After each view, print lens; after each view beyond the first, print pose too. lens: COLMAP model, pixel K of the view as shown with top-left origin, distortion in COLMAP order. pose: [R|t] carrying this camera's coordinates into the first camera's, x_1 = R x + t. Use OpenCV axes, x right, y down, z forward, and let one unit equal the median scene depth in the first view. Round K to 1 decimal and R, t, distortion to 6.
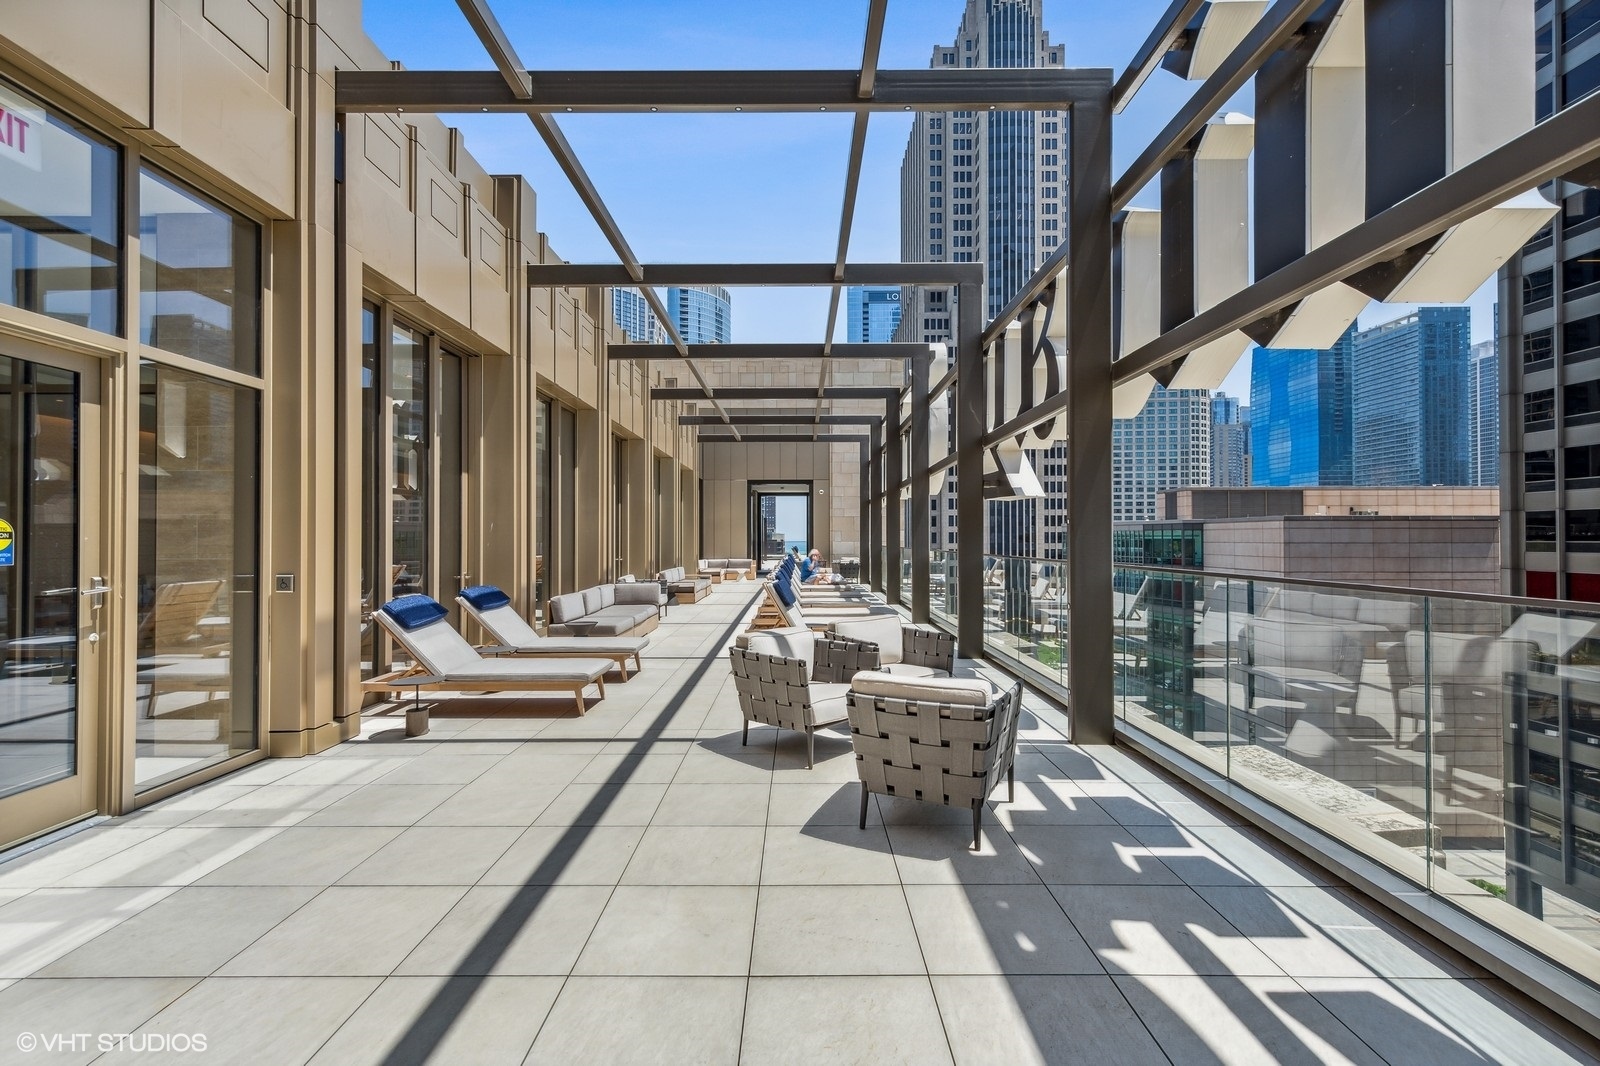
lens RADIAL K [[691.9, 0, 797.8], [0, 691.9, 536.8], [0, 0, 1]] dist [0.000880, 0.000036]
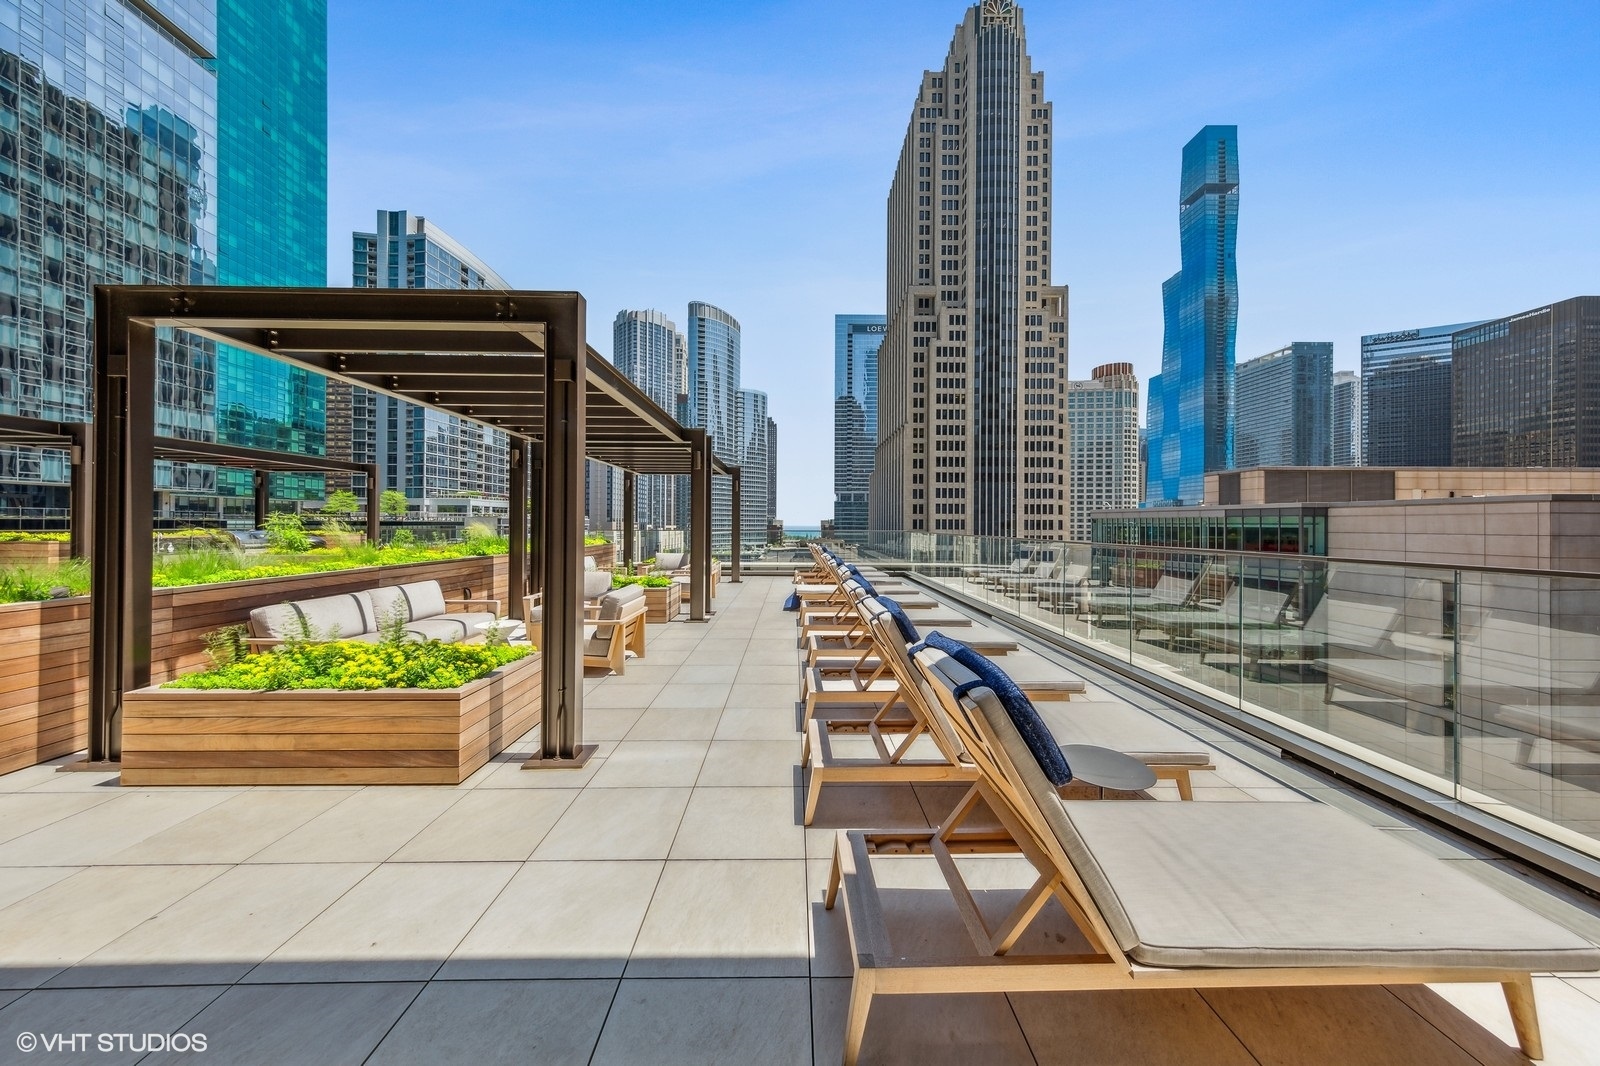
lens RADIAL K [[514.3, 0, 801.9], [0, 514.3, 523.9], [0, 0, 1]] dist [-0.000197, 0.000014]
pose [[0.999831, 0.006433, 0.017203, -0.004085], [-0.006466, 0.999977, 0.001874, 0.000601], [-0.017191, -0.001985, 0.999850, 0.198516]]
